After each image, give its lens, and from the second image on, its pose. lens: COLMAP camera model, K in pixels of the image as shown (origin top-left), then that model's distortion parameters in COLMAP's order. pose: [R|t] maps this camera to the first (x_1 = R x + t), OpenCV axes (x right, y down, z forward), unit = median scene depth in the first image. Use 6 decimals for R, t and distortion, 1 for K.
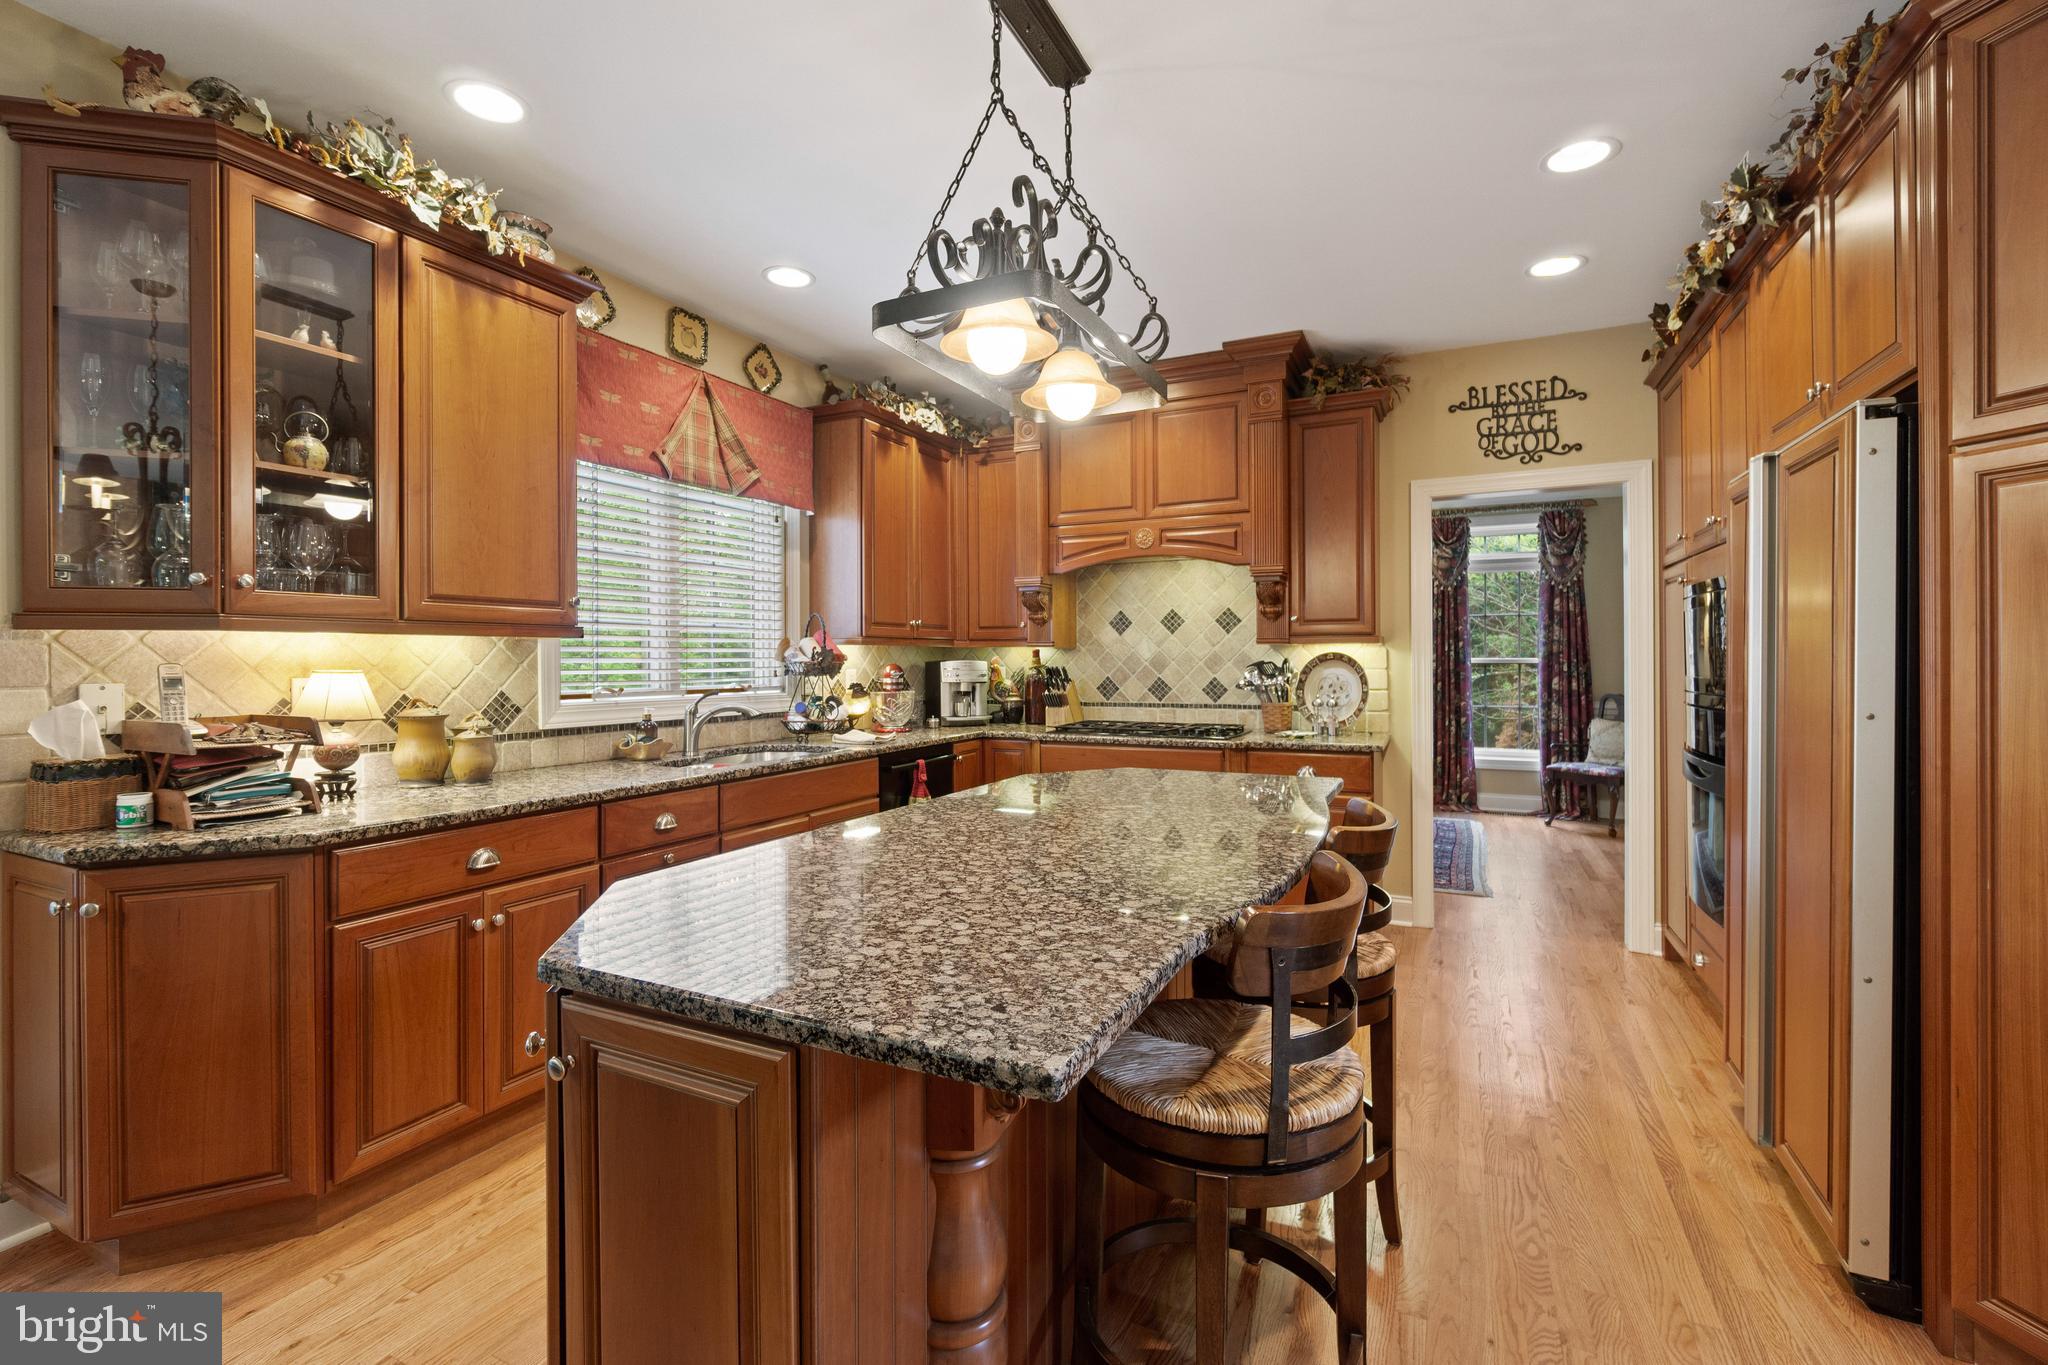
lens RADIAL K [[891.4, 0, 1029.2], [0, 891.4, 659.1], [0, 0, 1]] dist [-0.004752, 0.000179]
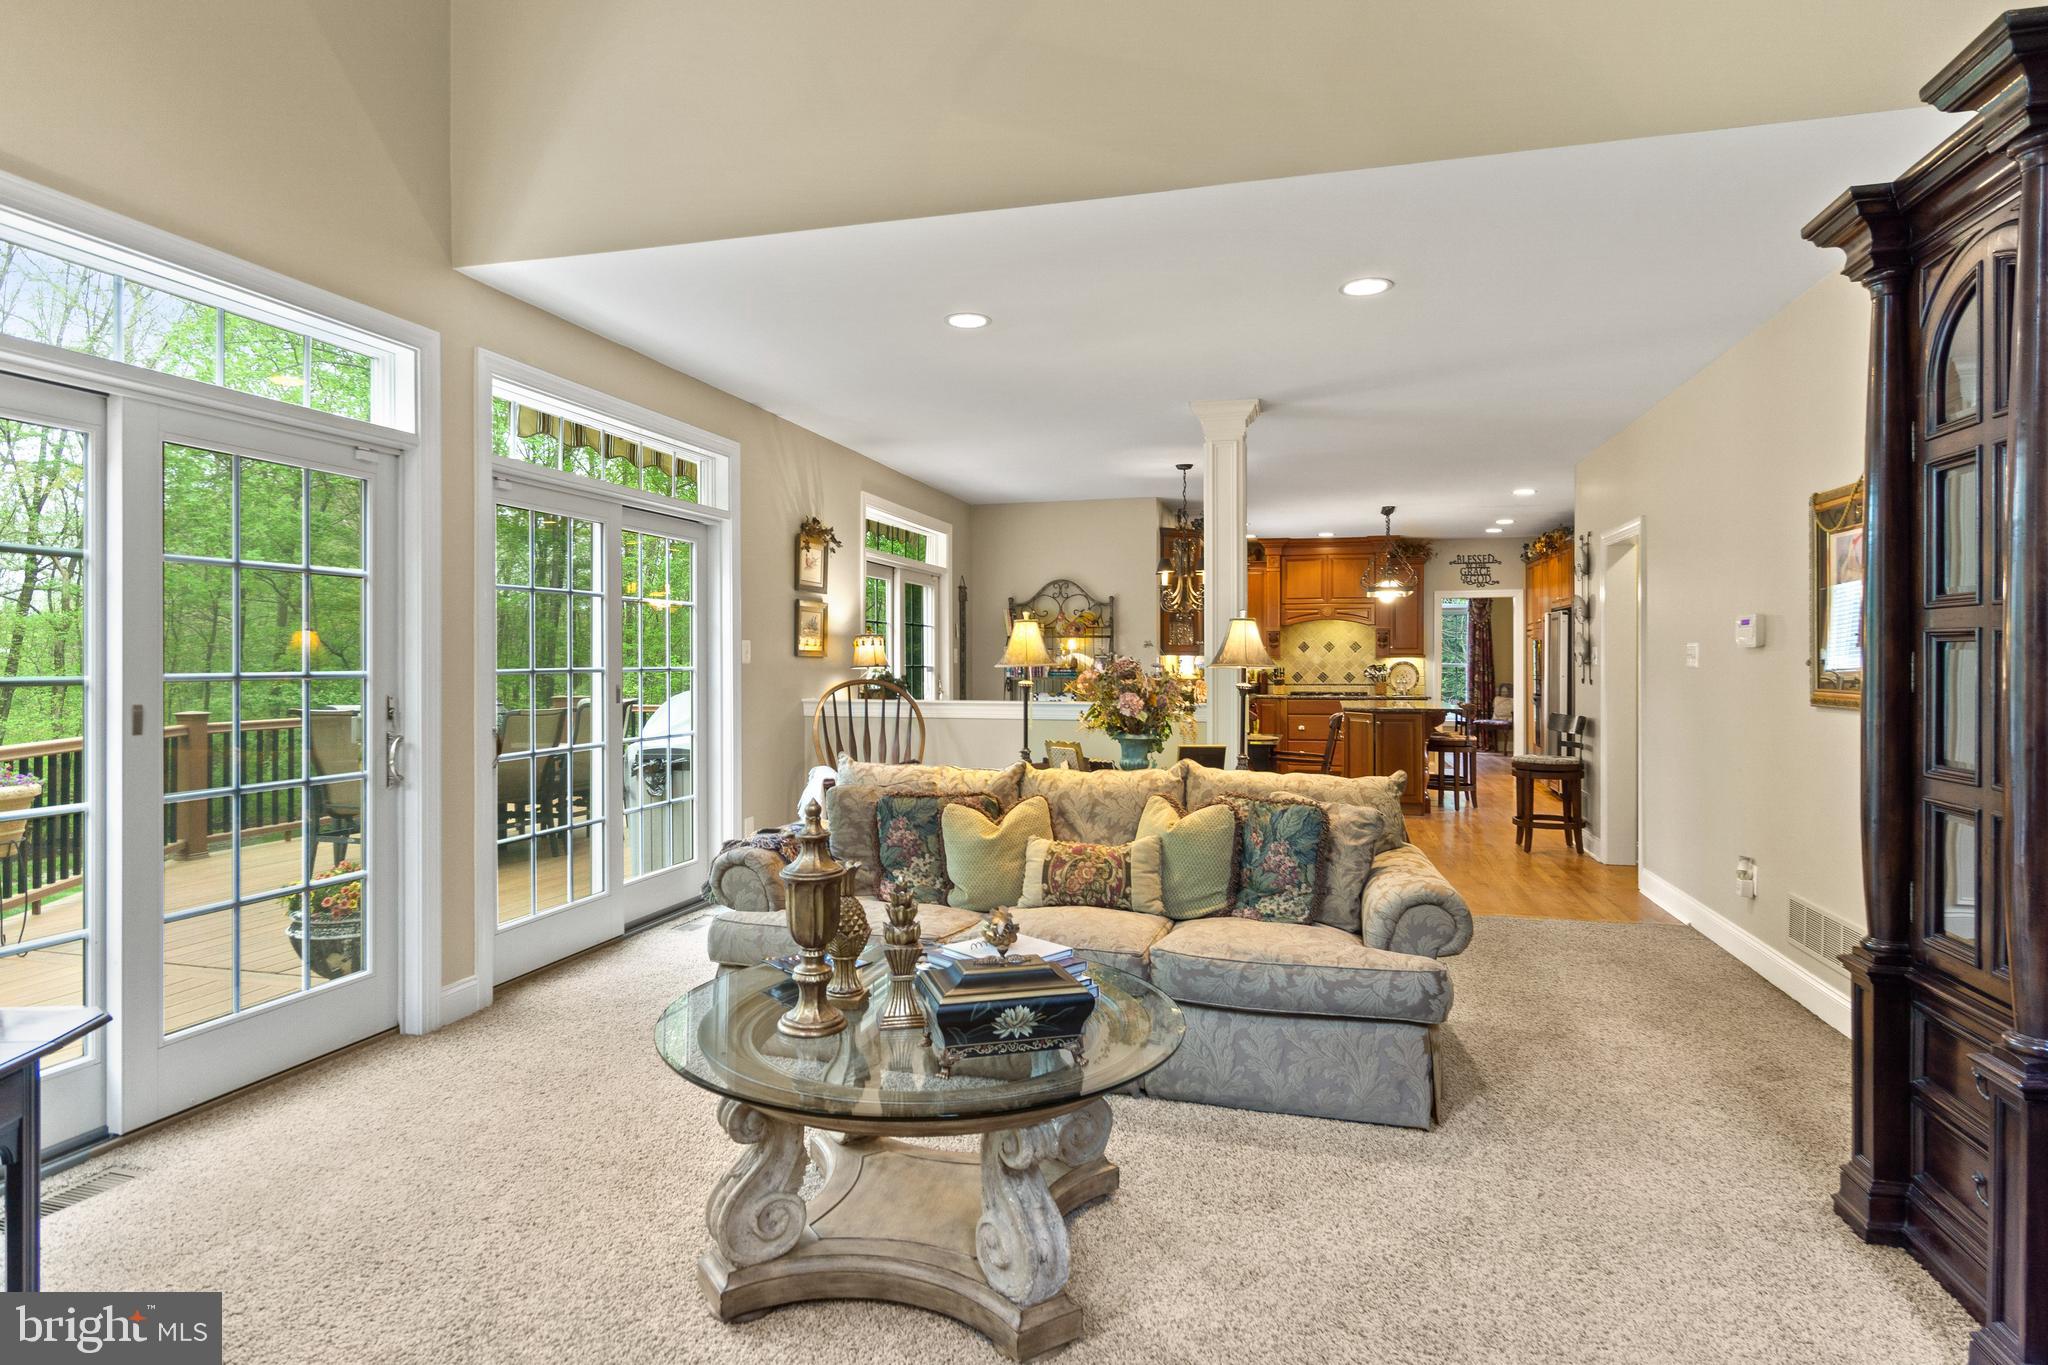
lens RADIAL K [[1093.3, 0, 1031.1], [0, 1093.3, 657.4], [0, 0, 1]] dist [-0.001521, -0.000260]
pose [[0.982956, 0.006260, 0.183732, -1.219167], [-0.005526, 0.999975, -0.004509, 0.000874], [-0.183756, 0.003417, 0.982966, -1.757600]]
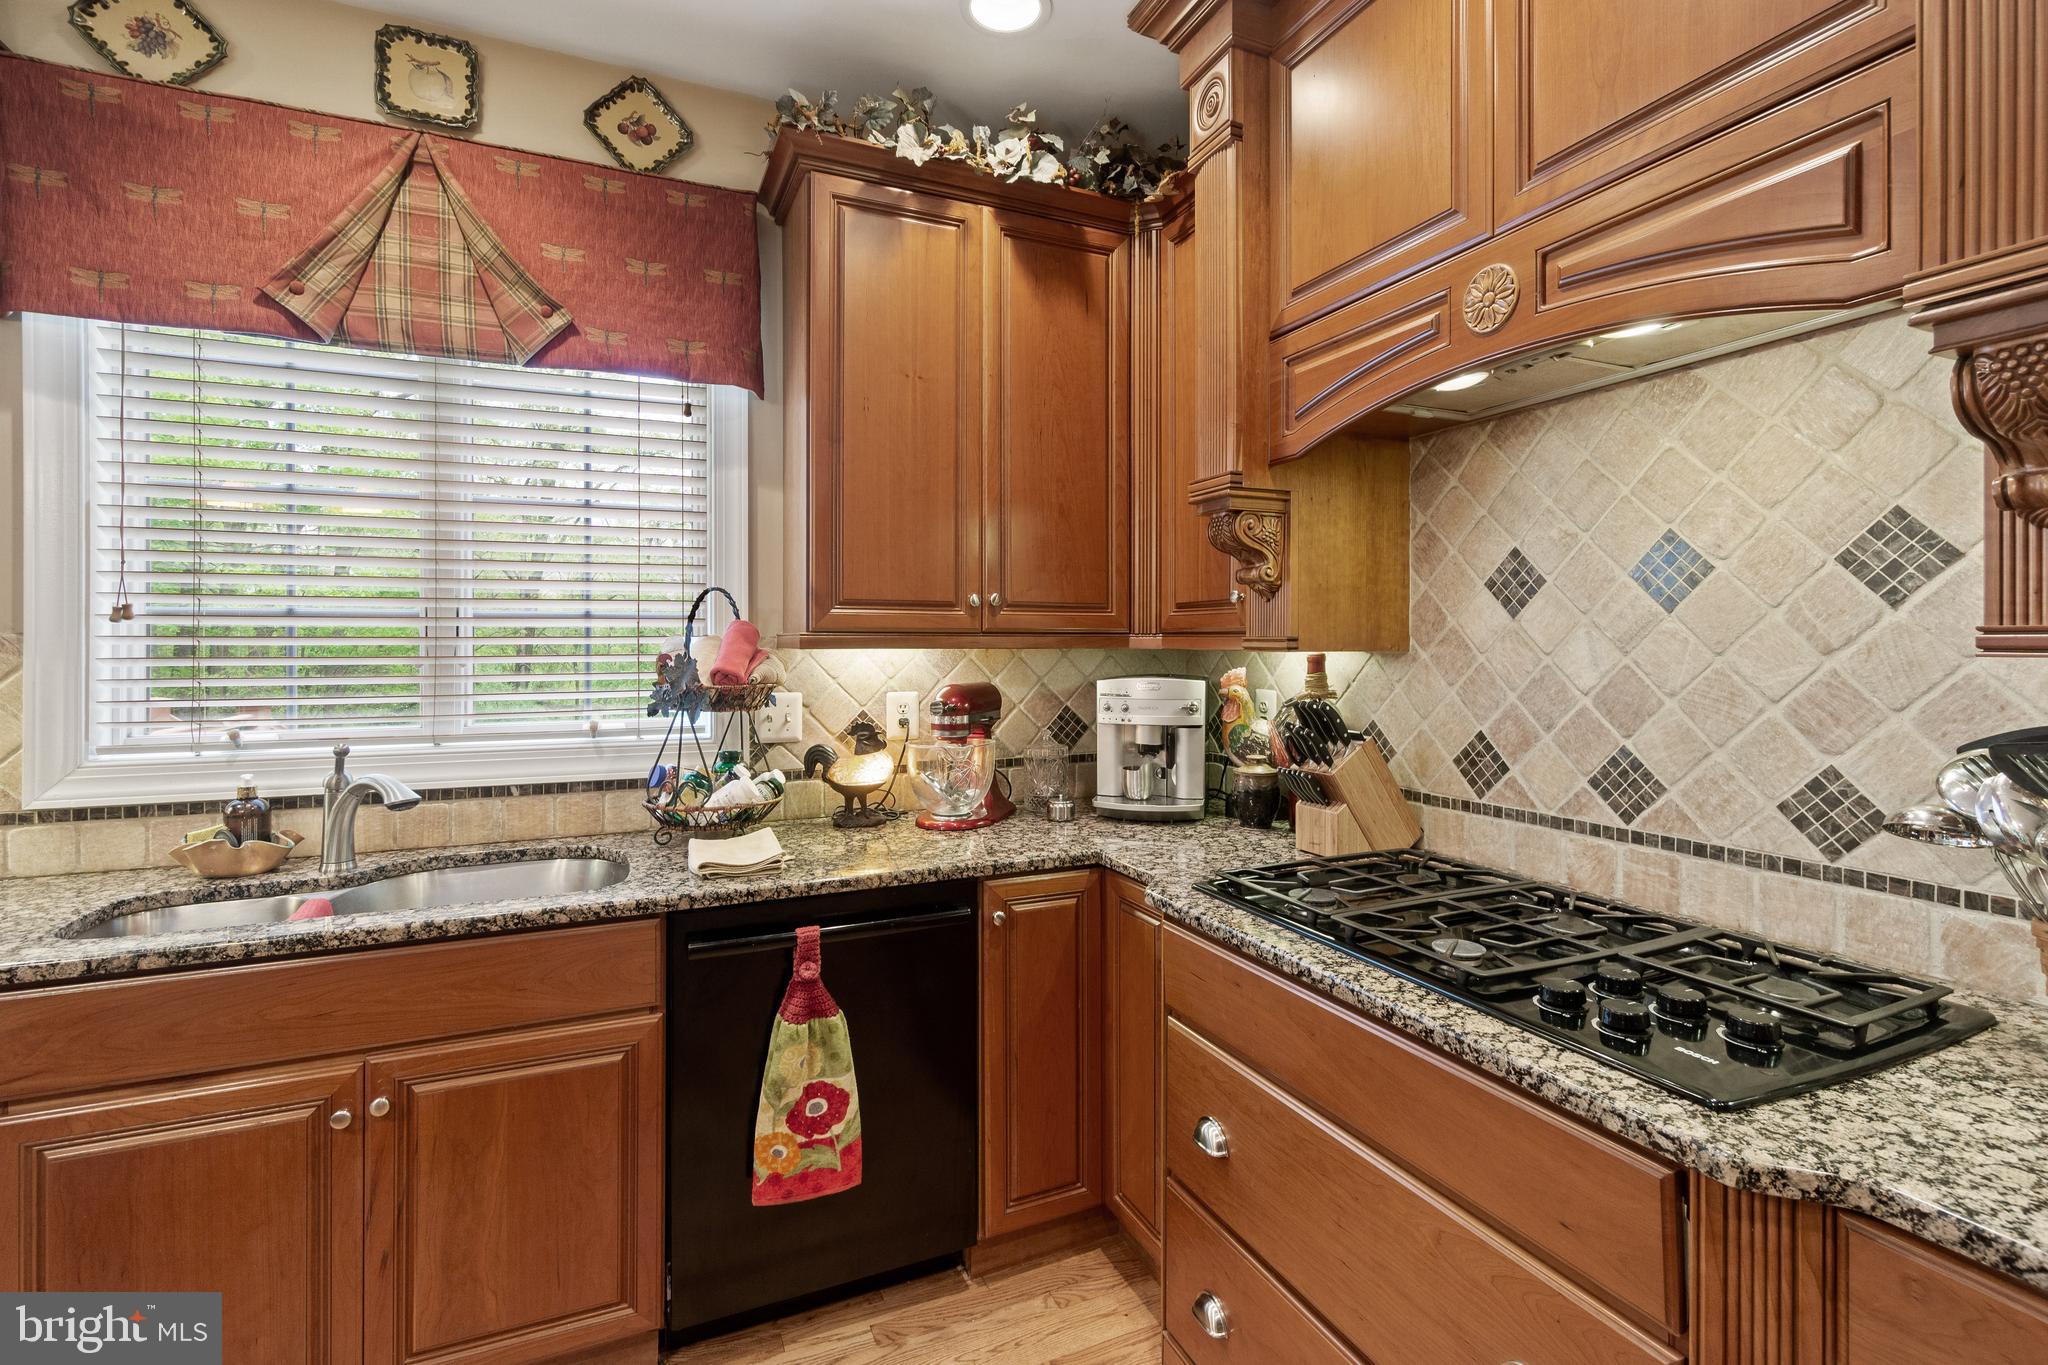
lens RADIAL K [[933.7, 0, 1049.1], [0, 933.7, 651.4], [0, 0, 1]] dist [-0.002311, -0.000082]
pose [[0.764978, 0.006225, -0.644026, 0.232537], [-0.001454, 0.999967, 0.007938, -0.018824], [0.644055, -0.005136, 0.764962, 0.699912]]
